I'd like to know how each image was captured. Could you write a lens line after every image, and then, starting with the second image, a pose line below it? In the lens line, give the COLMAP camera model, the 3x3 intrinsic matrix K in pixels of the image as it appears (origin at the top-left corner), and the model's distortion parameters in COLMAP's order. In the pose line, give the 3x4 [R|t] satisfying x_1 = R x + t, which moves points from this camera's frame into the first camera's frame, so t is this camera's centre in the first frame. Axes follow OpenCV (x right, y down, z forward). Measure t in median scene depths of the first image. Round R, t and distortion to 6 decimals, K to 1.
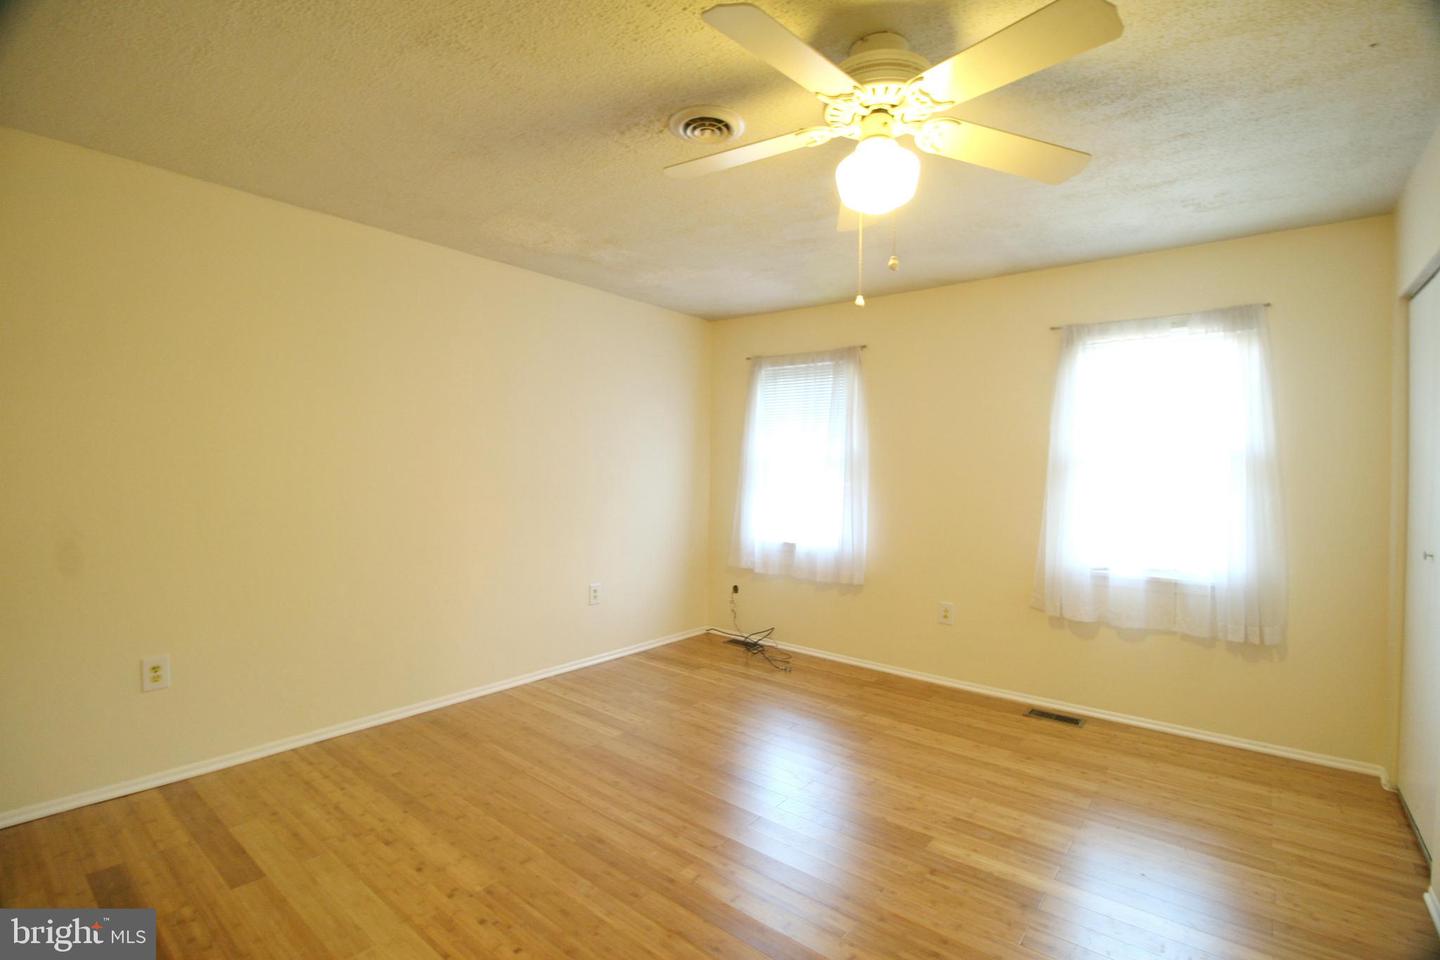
lens RADIAL K [[674.1, 0, 714.1], [0, 674.1, 477.2], [0, 0, 1]] dist [0.003538, -0.020766]
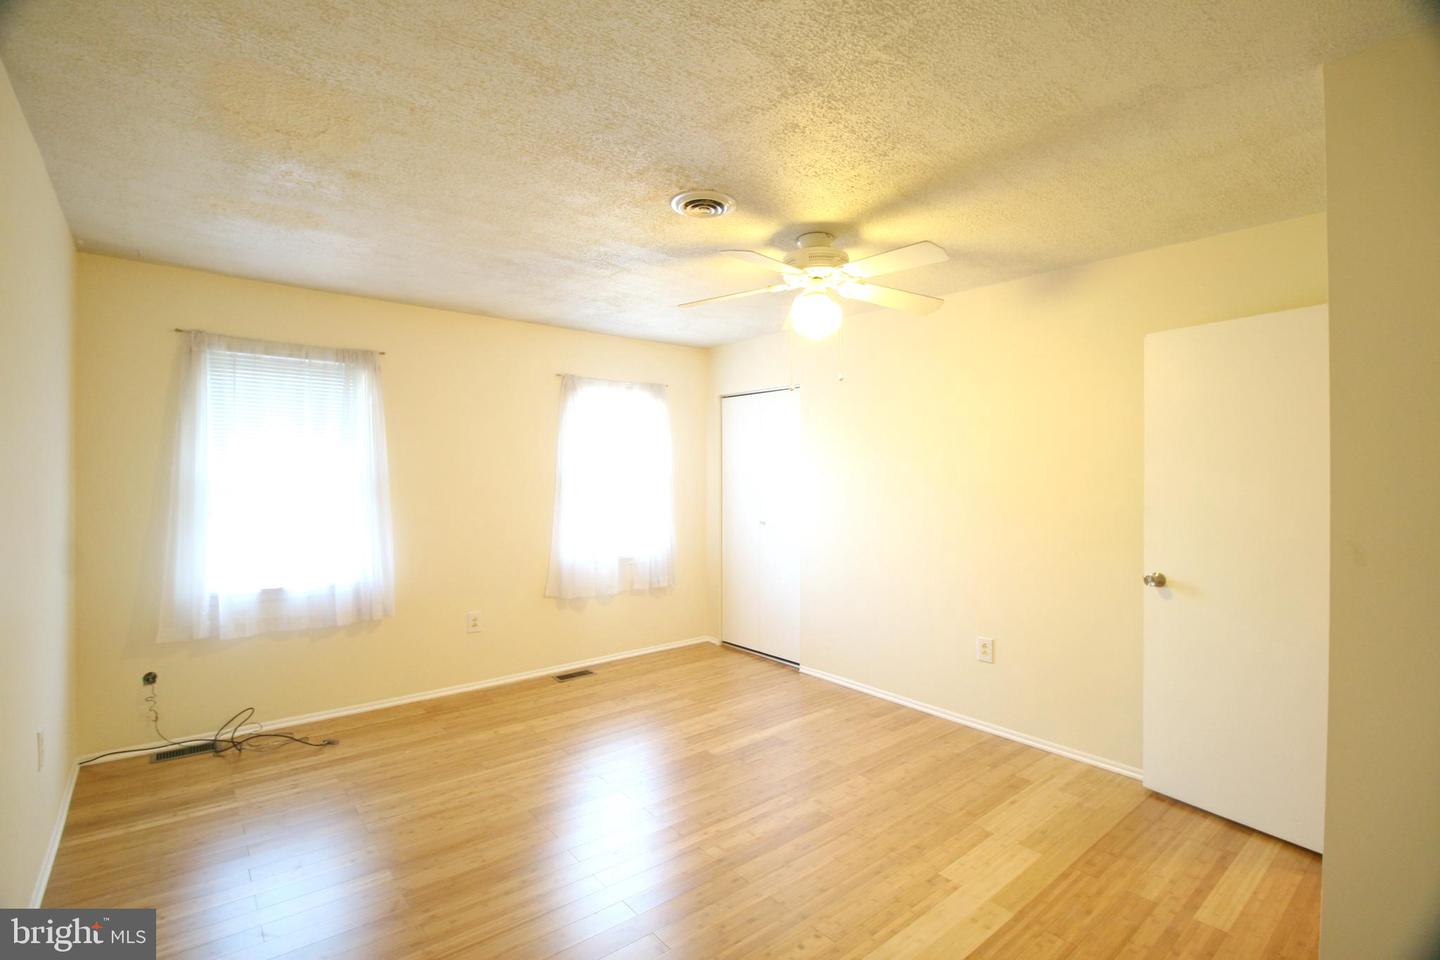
lens RADIAL K [[674.1, 0, 714.1], [0, 674.1, 477.2], [0, 0, 1]] dist [0.003538, -0.020766]
pose [[0.178774, -0.015001, 0.983776, -0.671914], [0.020167, 0.999730, 0.011580, -0.033446], [-0.983683, 0.017770, 0.179029, 0.459873]]
